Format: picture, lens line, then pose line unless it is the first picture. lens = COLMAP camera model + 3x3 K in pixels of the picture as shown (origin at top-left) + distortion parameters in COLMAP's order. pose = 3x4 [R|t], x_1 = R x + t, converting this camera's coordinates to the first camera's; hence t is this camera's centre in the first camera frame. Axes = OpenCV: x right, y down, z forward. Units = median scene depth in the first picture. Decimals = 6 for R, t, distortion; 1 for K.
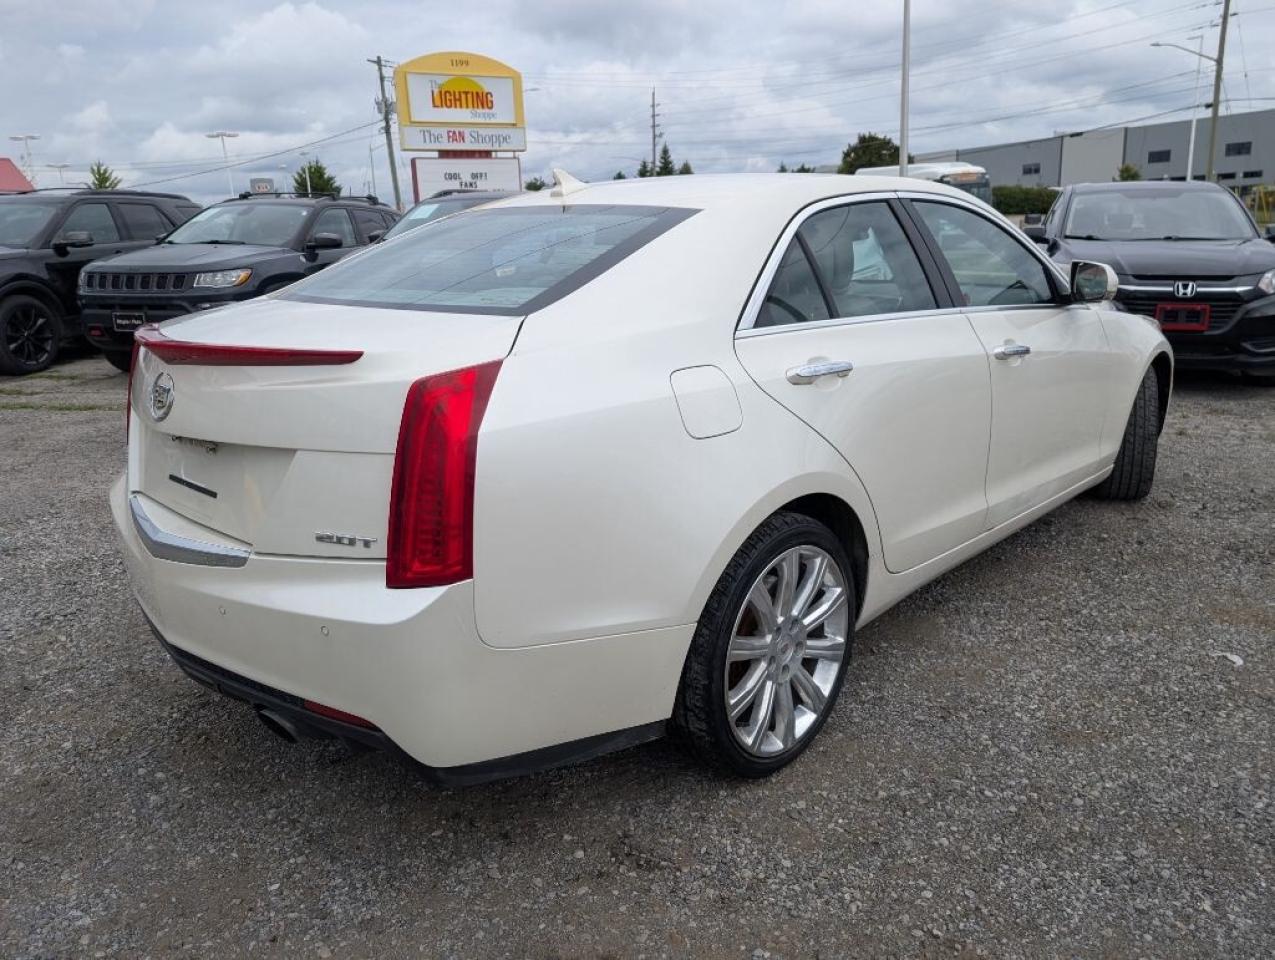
lens RADIAL K [[971.3, 0, 676.8], [0, 971.3, 478.2], [0, 0, 1]] dist [0.009810, -0.002803]
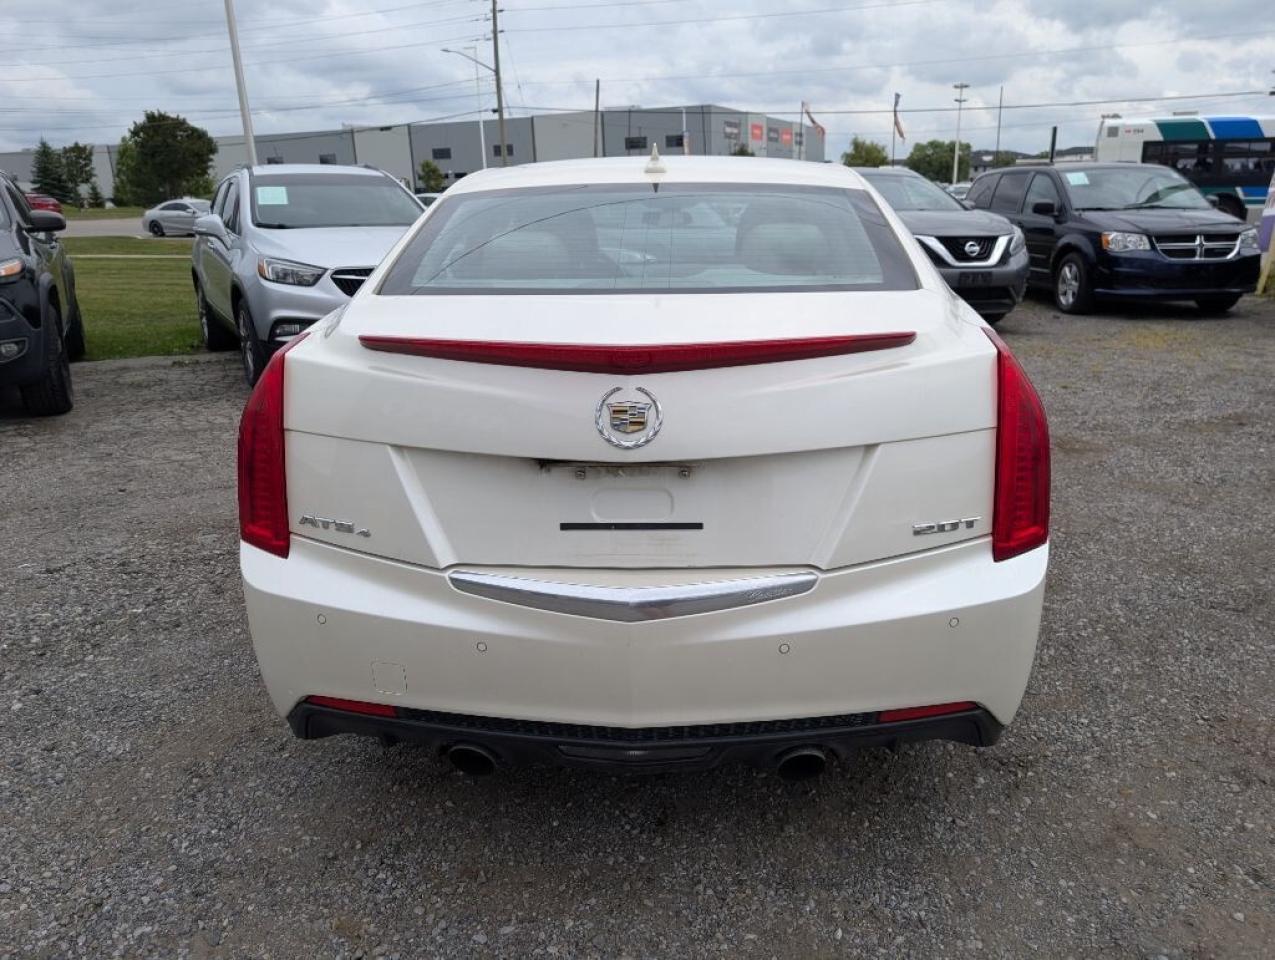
lens RADIAL K [[960.3, 0, 667.3], [0, 960.3, 489.6], [0, 0, 1]] dist [0.003982, -0.003672]
pose [[0.741982, -0.177991, 0.646361, -0.108347], [0.163554, 0.983041, 0.082954, -0.009095], [-0.650164, 0.044165, 0.758509, 0.042488]]
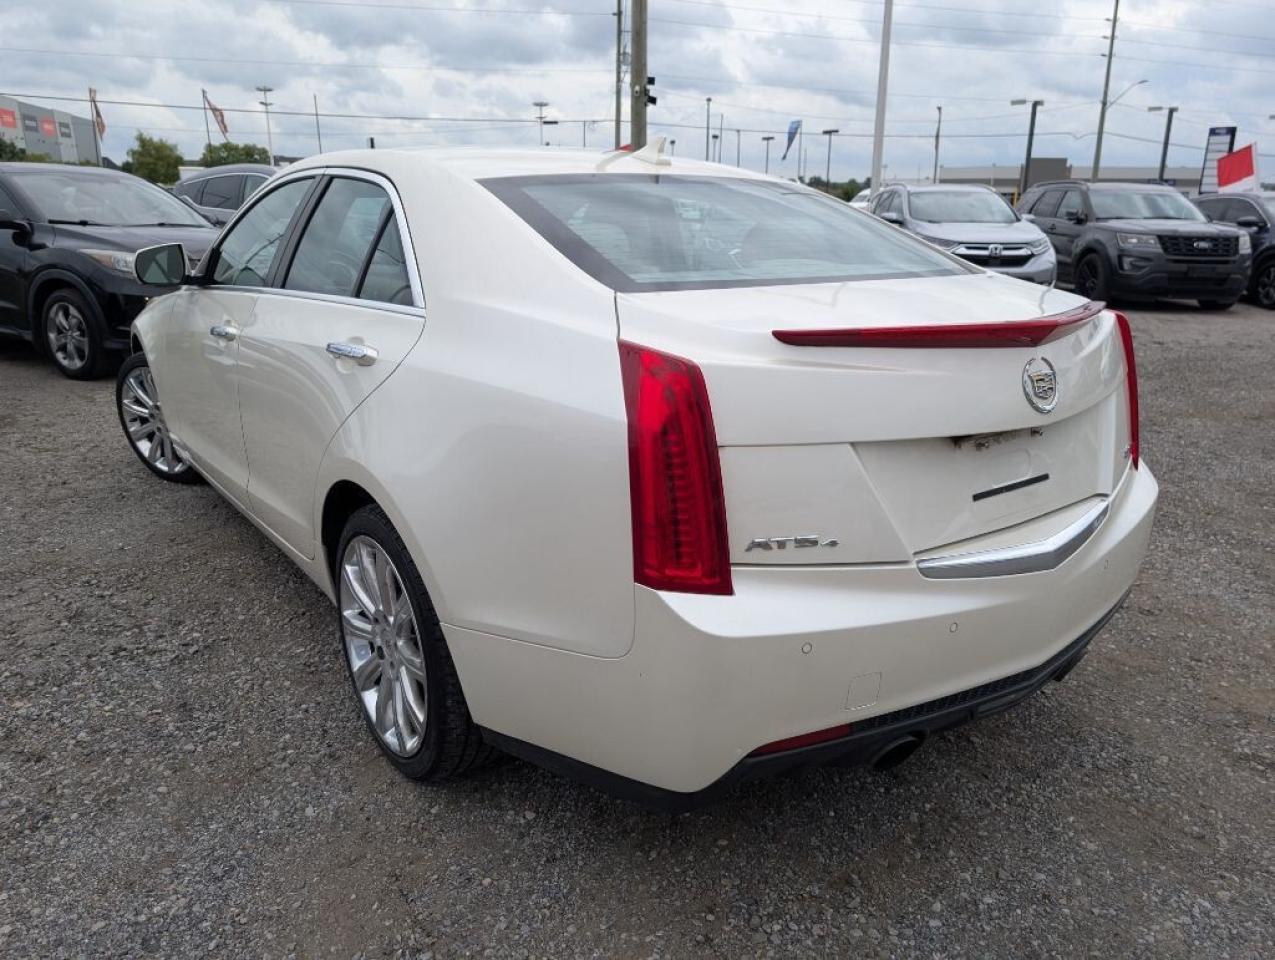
lens RADIAL K [[945.3, 0, 637.5], [0, 945.3, 480.0], [0, 0, 1]] dist [0.010042, -0.002484]
pose [[0.147505, -0.247026, 0.957716, -0.150541], [0.232990, 0.949737, 0.209083, -0.028116], [-0.961227, 0.192298, 0.197646, 0.127837]]
